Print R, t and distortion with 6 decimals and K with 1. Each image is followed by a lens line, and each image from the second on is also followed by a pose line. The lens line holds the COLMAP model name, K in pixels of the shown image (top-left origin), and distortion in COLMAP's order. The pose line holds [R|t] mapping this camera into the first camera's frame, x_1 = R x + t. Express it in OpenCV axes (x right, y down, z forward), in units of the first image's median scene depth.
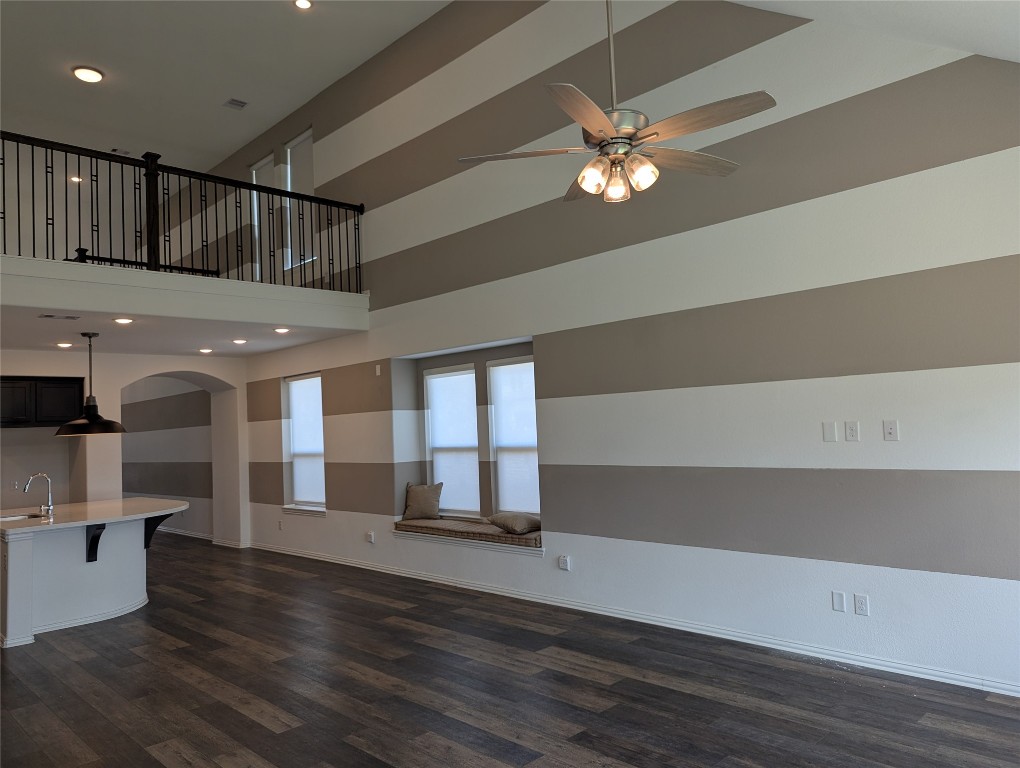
lens RADIAL K [[716.1, 0, 510.3], [0, 716.1, 385.4], [0, 0, 1]] dist [0.036163, -0.034988]
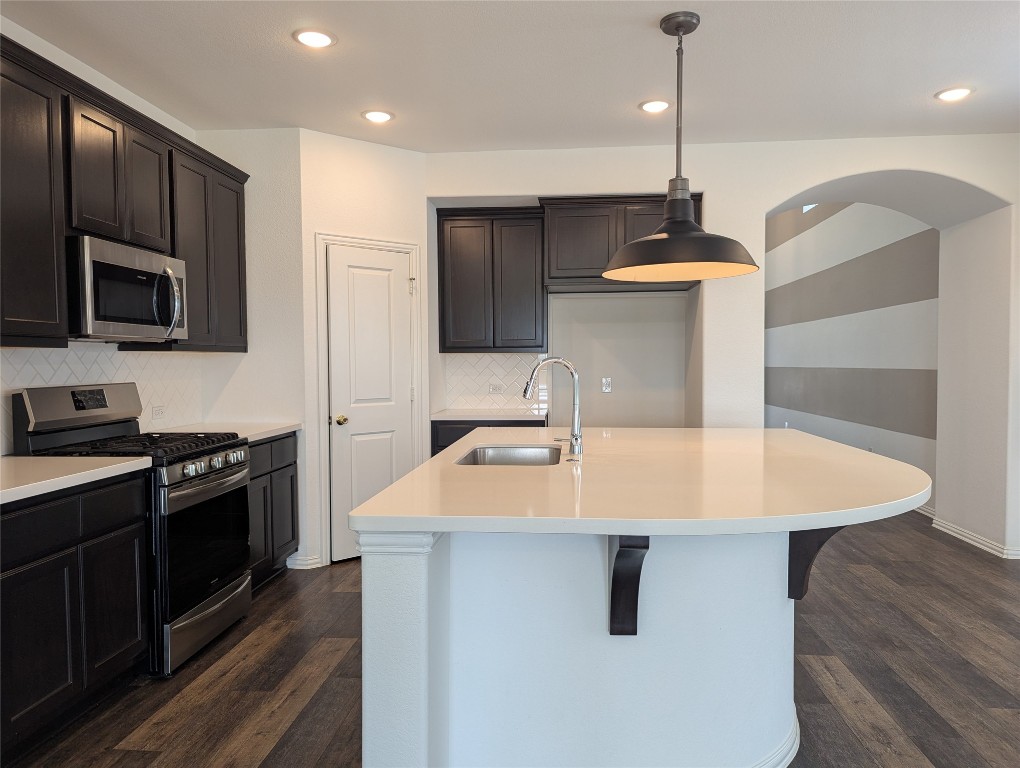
lens RADIAL K [[716.1, 0, 512.2], [0, 716.1, 387.7], [0, 0, 1]] dist [0.036163, -0.034988]
pose [[0.643495, 0.071155, -0.762136, -0.398822], [0.019403, 0.993834, 0.109169, 0.106083], [0.765205, -0.085037, 0.638146, 0.812468]]
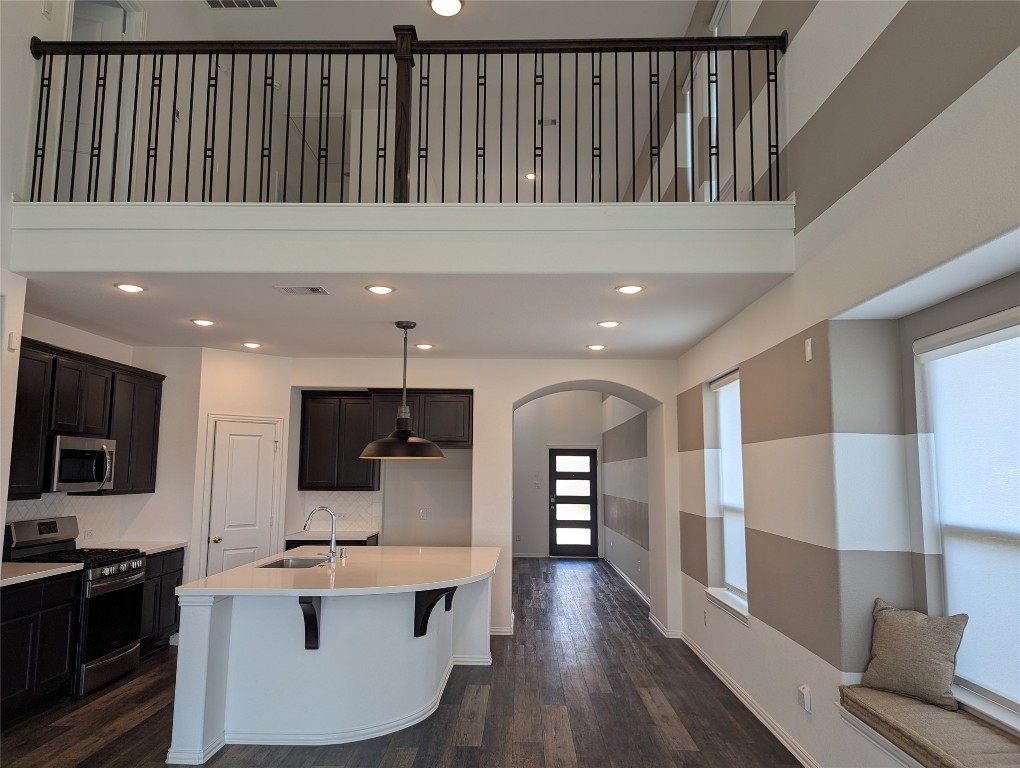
lens RADIAL K [[716.1, 0, 506.2], [0, 716.1, 390.6], [0, 0, 1]] dist [0.036163, -0.034988]
pose [[0.693201, -0.030070, -0.720117, 0.028430], [0.000098, 0.999133, -0.041628, 0.035400], [0.720744, 0.028786, 0.692603, 0.699318]]
